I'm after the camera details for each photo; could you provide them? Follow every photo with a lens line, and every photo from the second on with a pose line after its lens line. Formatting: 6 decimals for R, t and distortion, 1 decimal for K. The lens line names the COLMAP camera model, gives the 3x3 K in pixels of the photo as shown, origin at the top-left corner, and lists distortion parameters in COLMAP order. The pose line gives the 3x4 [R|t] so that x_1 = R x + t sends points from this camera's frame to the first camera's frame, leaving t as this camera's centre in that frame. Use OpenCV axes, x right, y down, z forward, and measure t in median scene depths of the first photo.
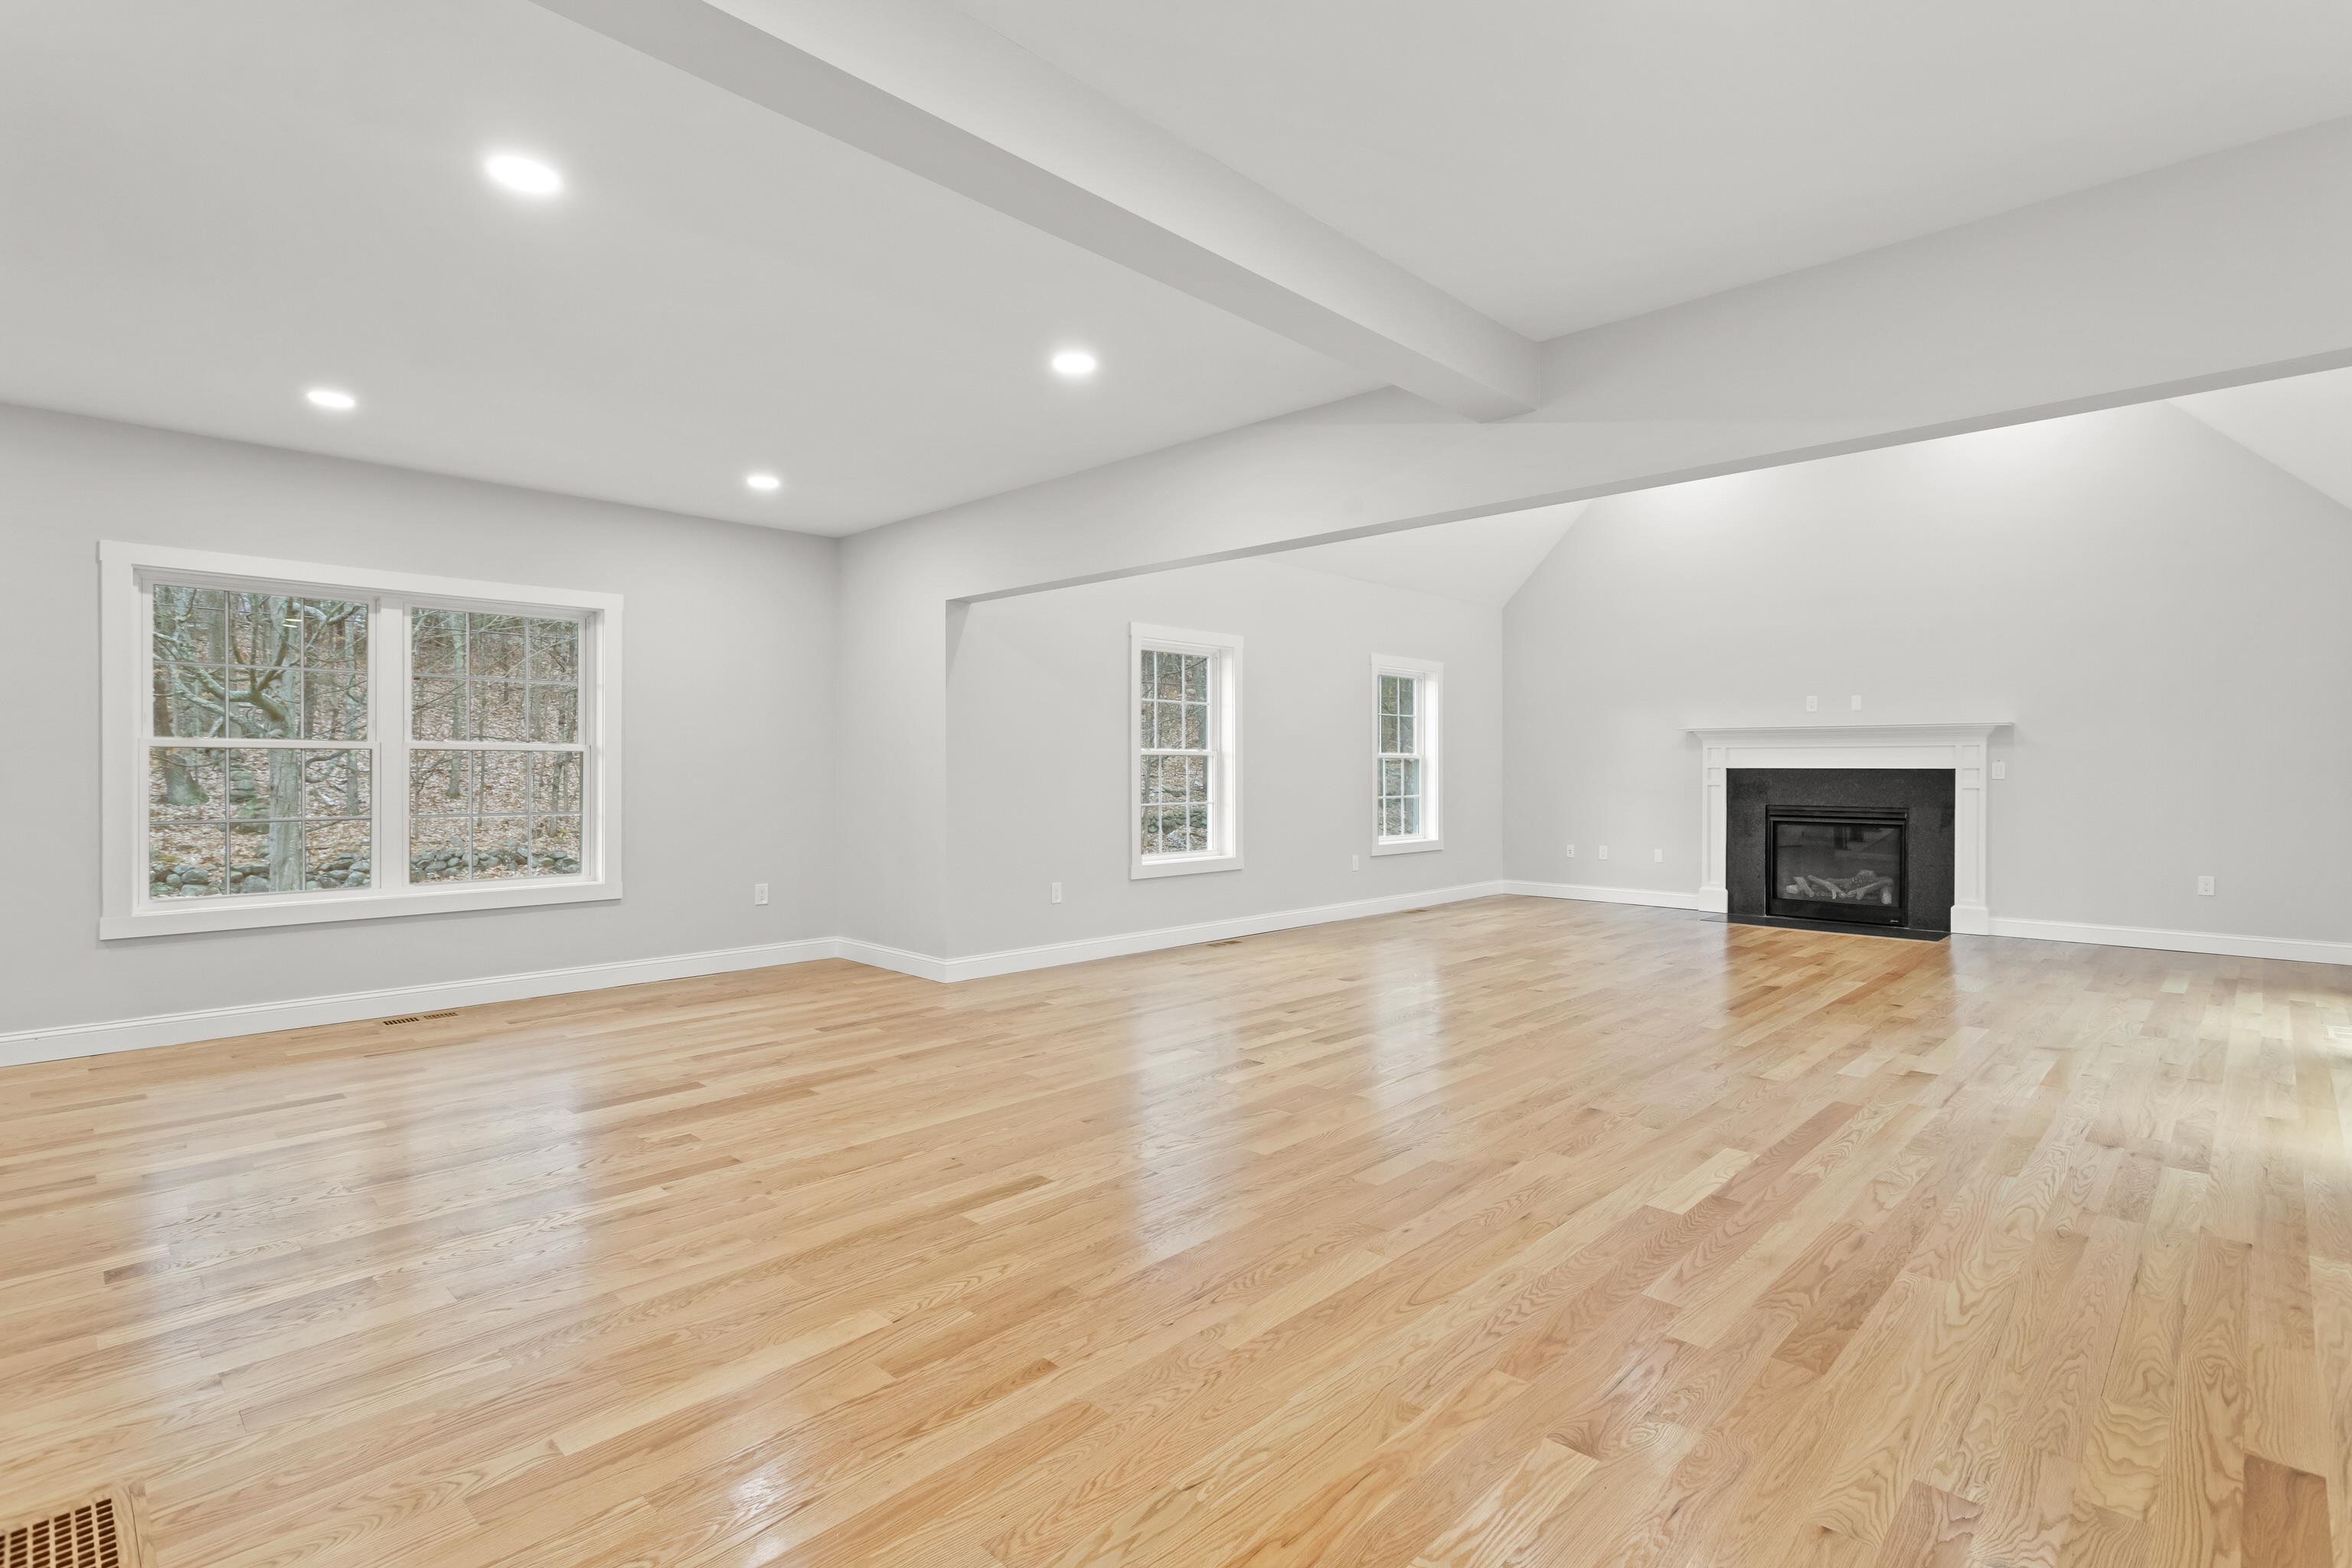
lens RADIAL K [[1115.9, 0, 1165.6], [0, 1115.9, 793.2], [0, 0, 1]] dist [-0.000958, 0.002795]
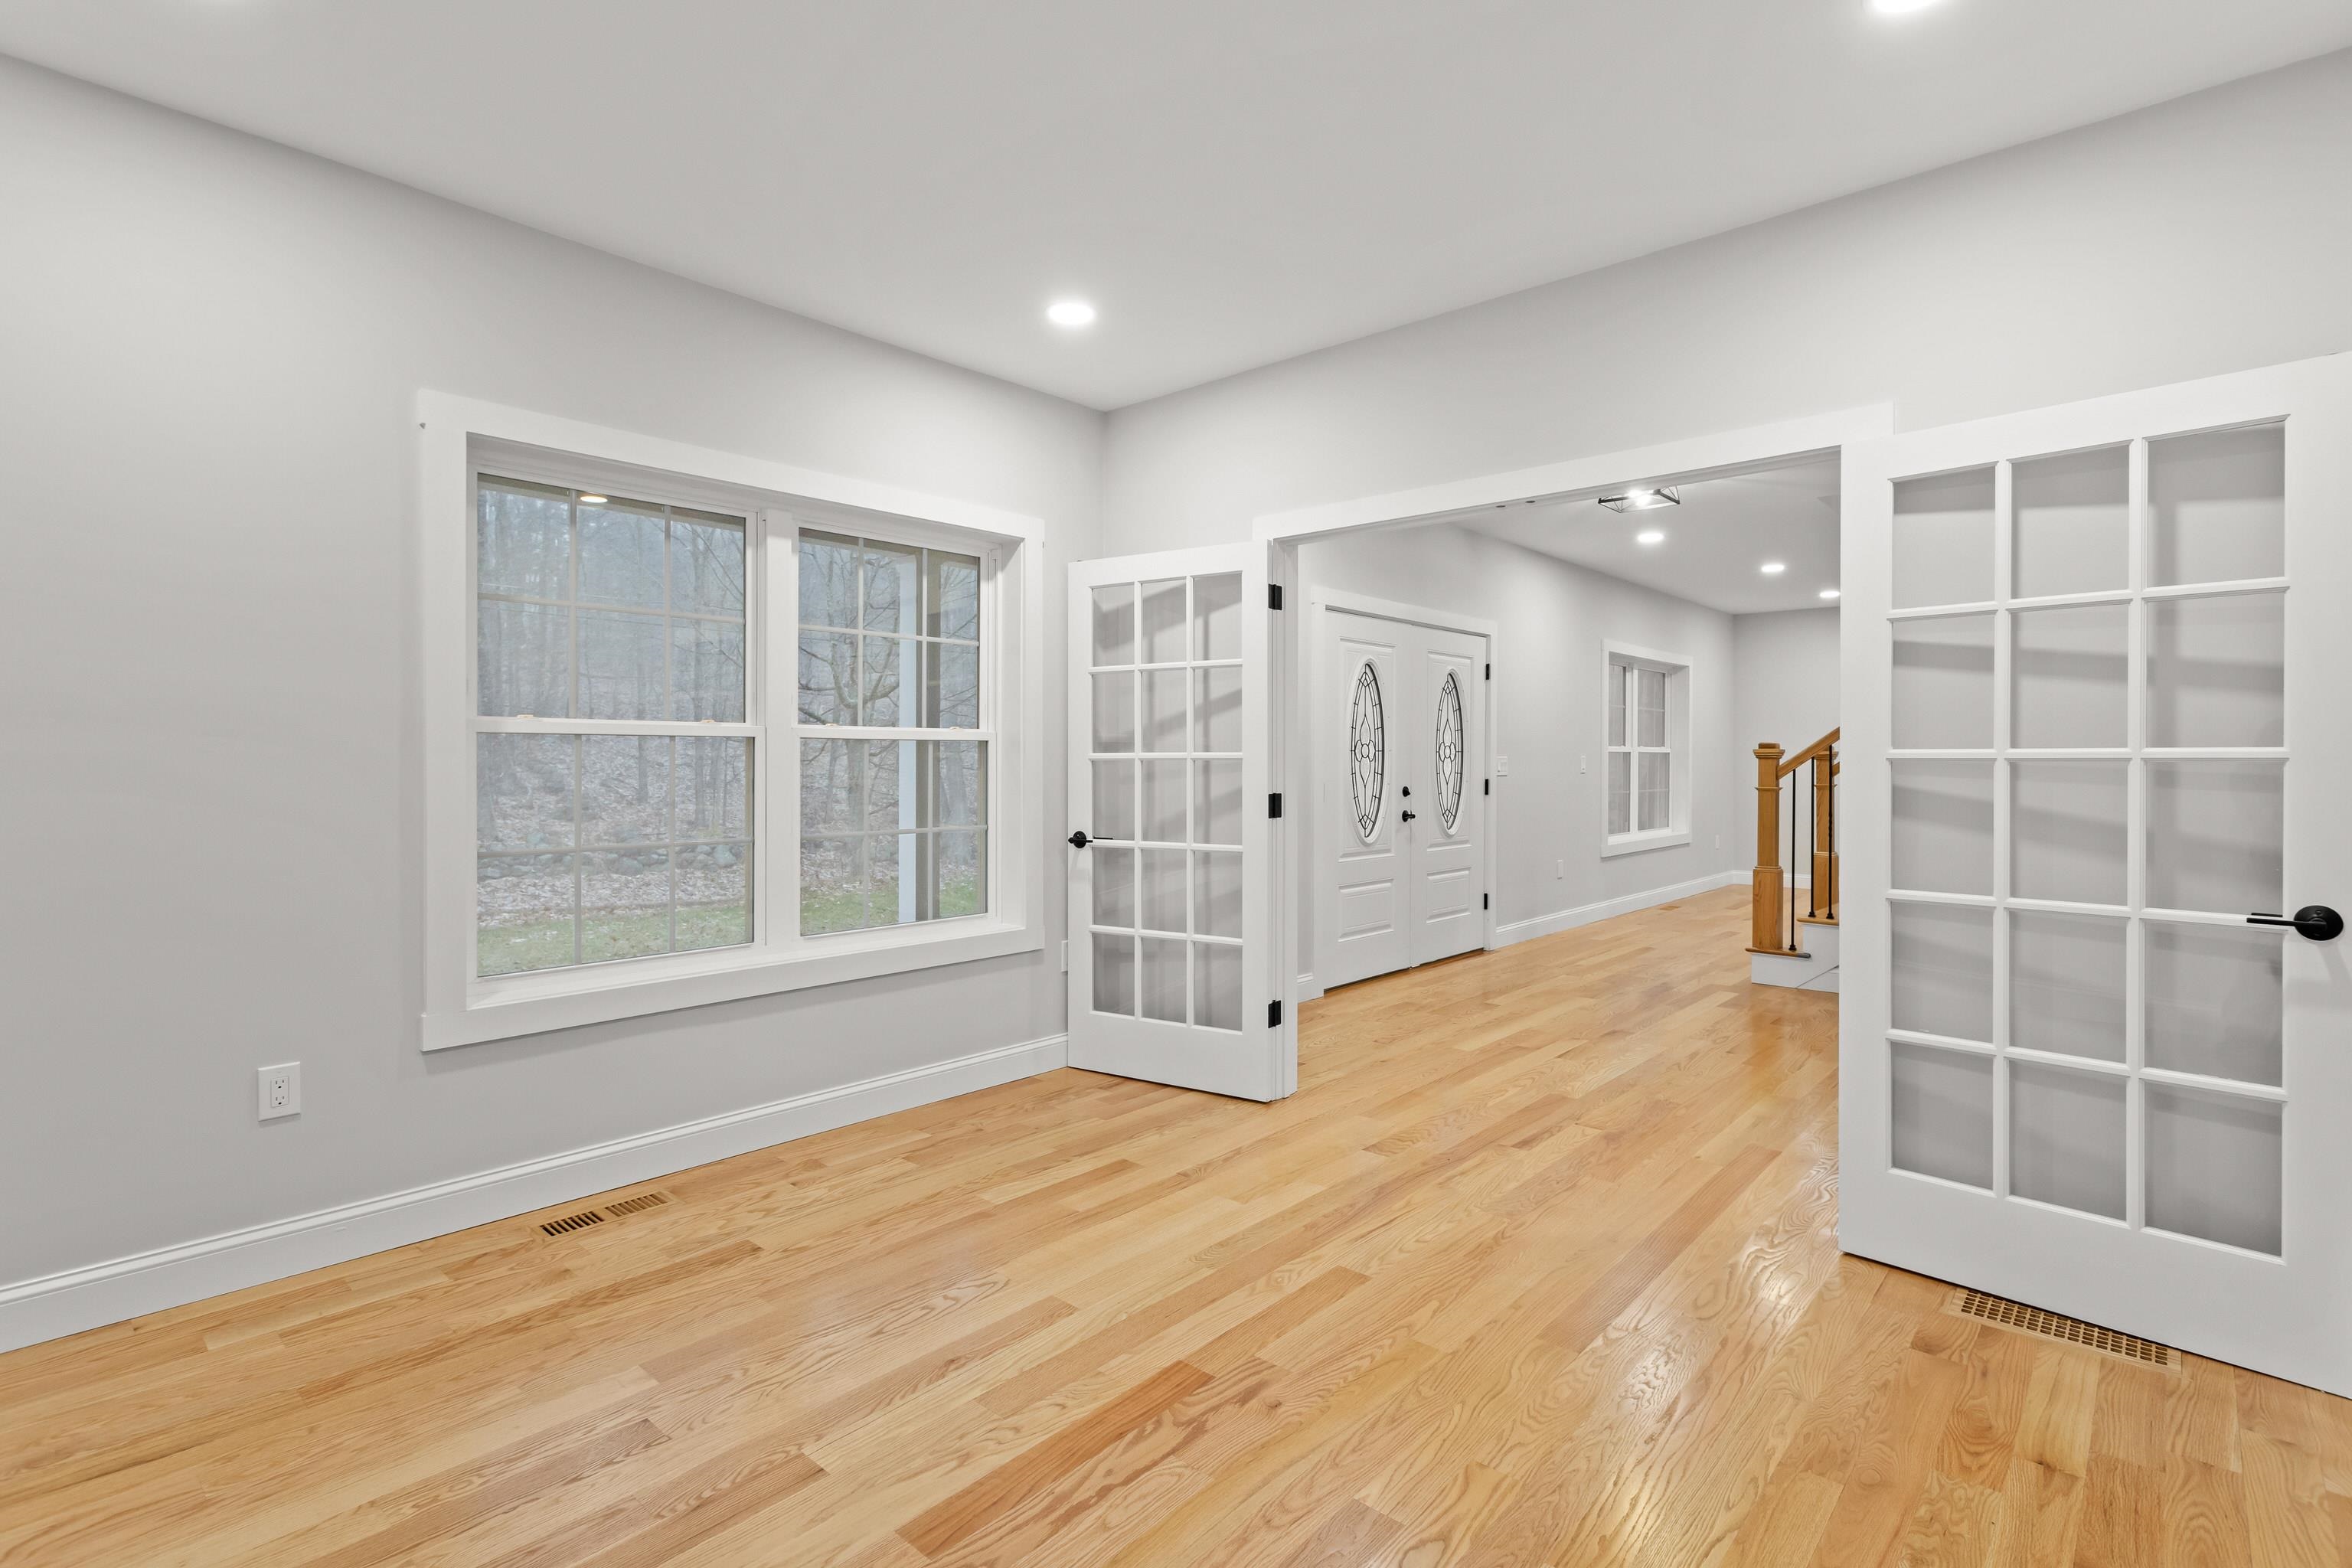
lens RADIAL K [[1115.9, 0, 1207.4], [0, 1115.9, 757.4], [0, 0, 1]] dist [-0.000958, 0.002795]
pose [[0.998557, 0.000482, 0.053702, -0.969378], [0.000829, 0.999702, -0.024395, 0.007395], [-0.053698, 0.024404, 0.998259, -0.443653]]
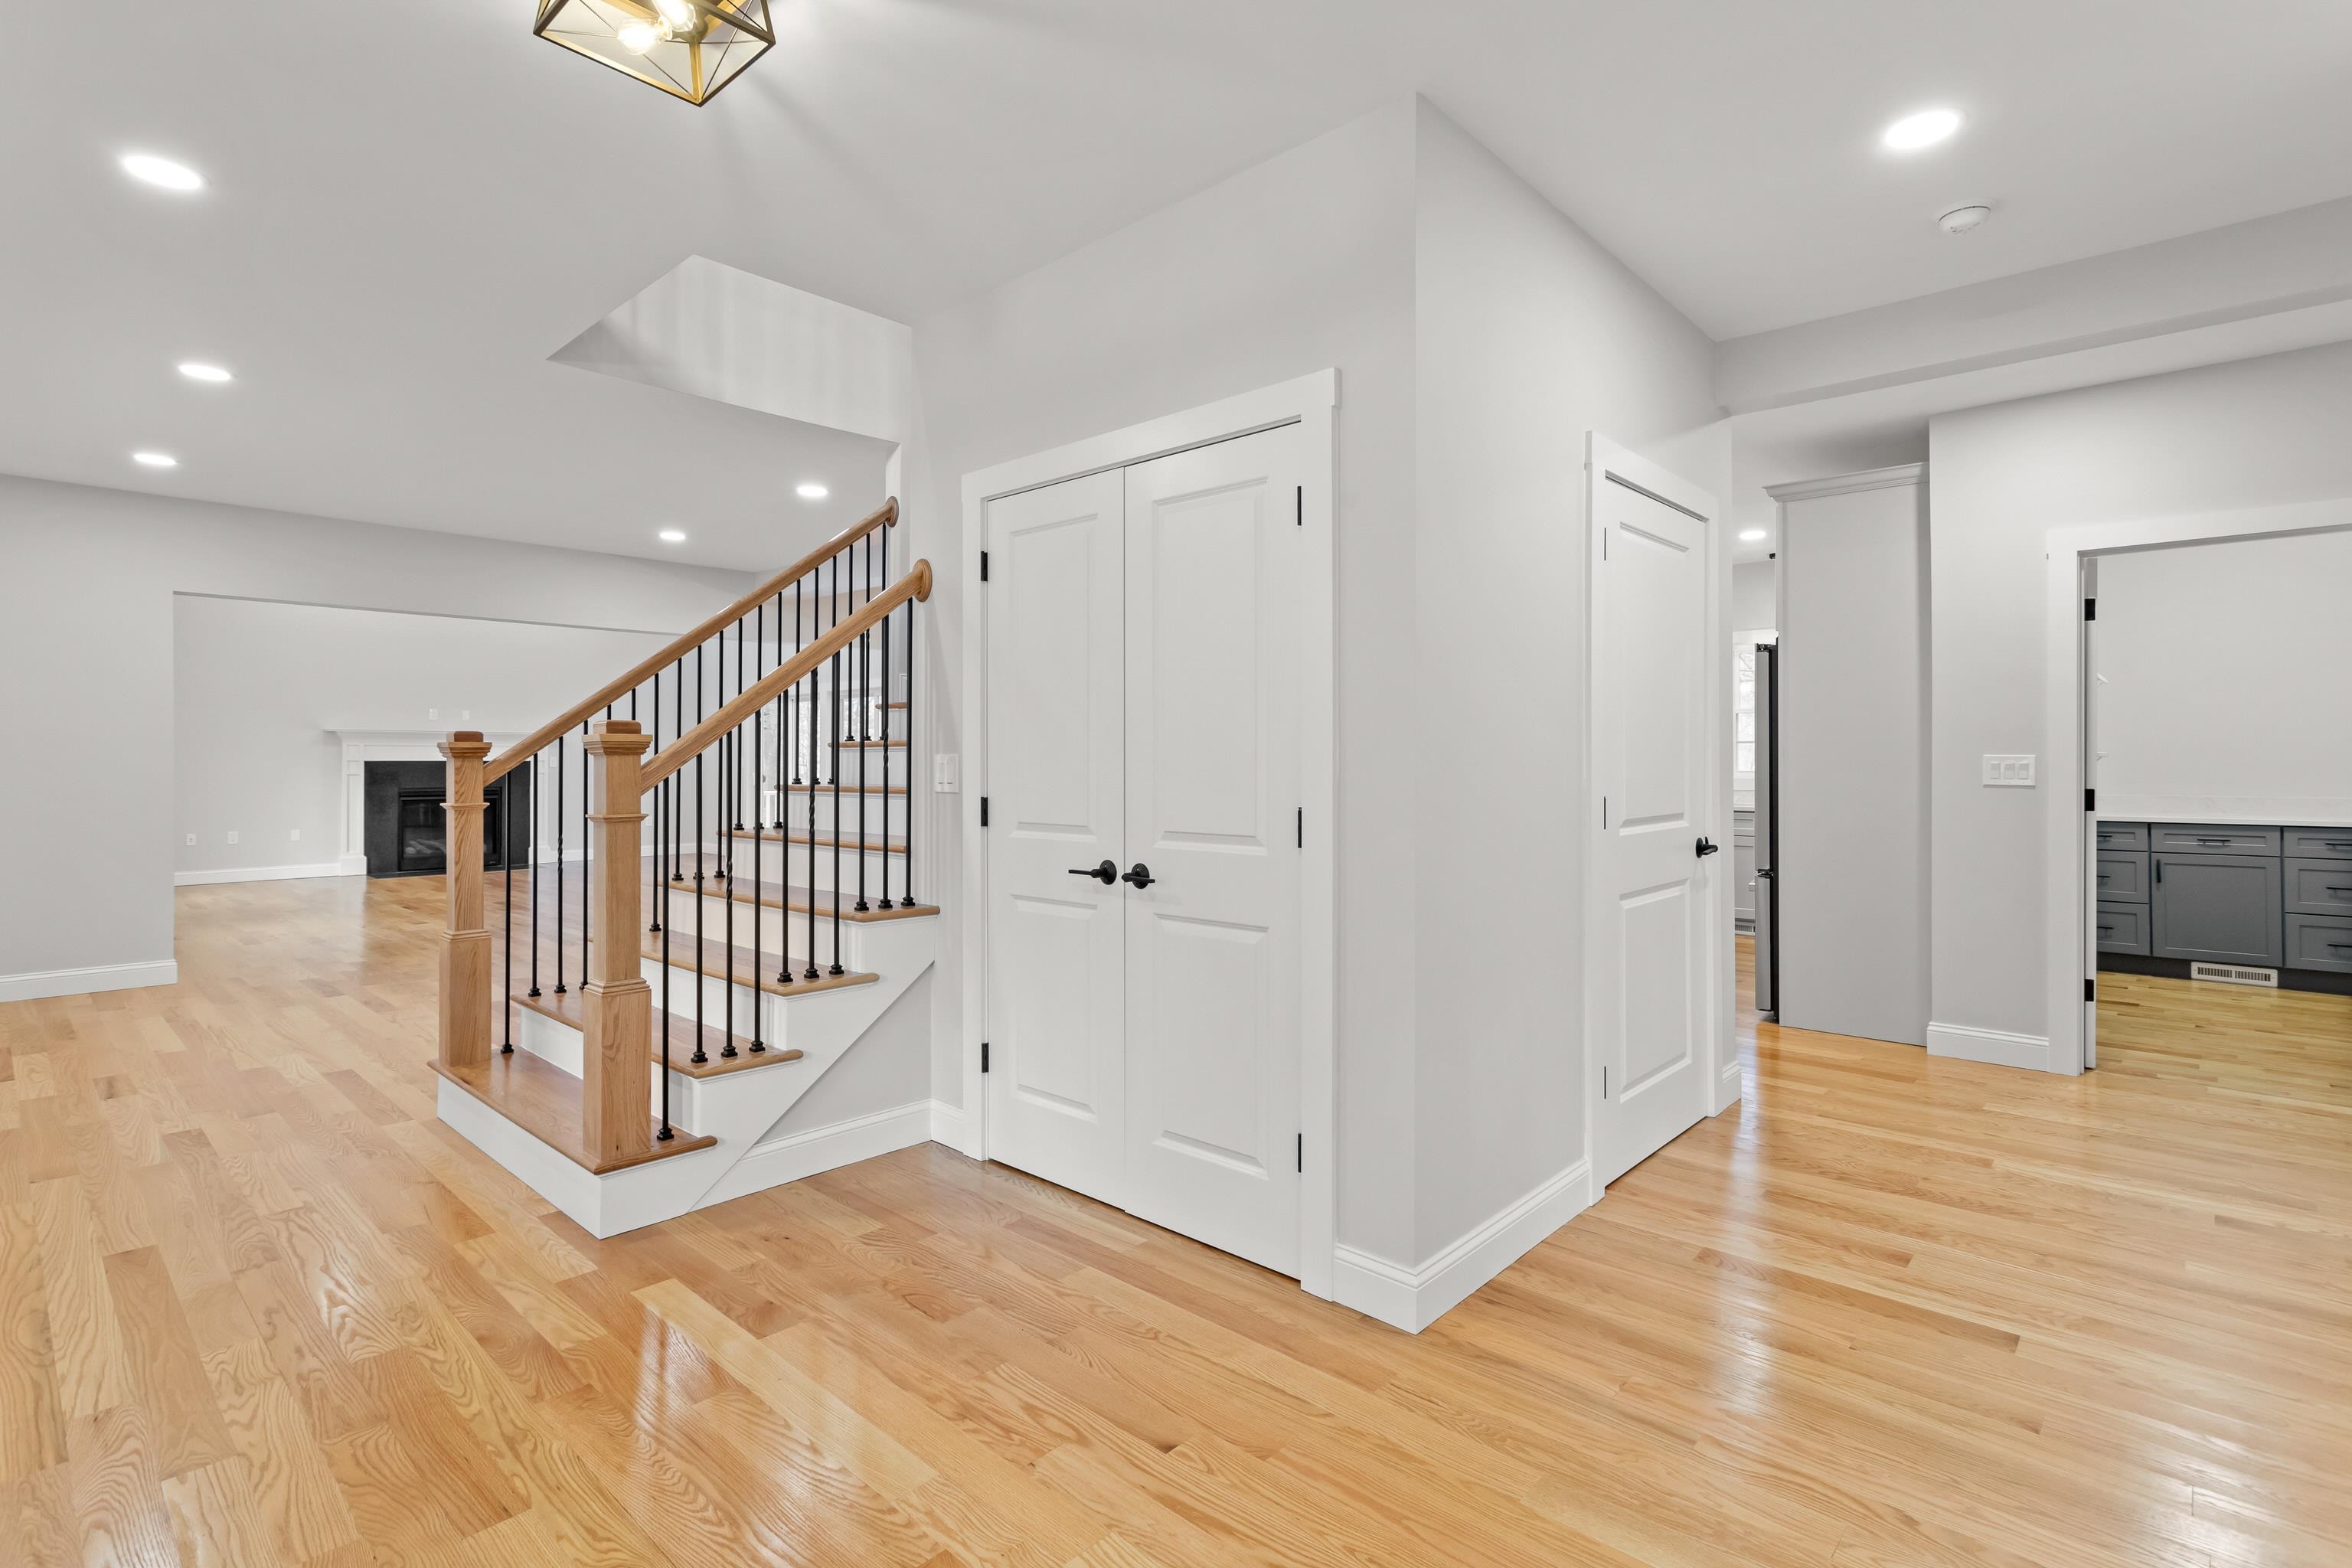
lens RADIAL K [[1115.9, 0, 1185.0], [0, 1115.9, 749.4], [0, 0, 1]] dist [-0.000958, 0.002795]
pose [[-0.032001, 0.008194, 0.999454, -0.918988], [0.023906, 0.999687, -0.007431, -0.004298], [-0.999202, 0.023655, -0.032187, 0.110049]]
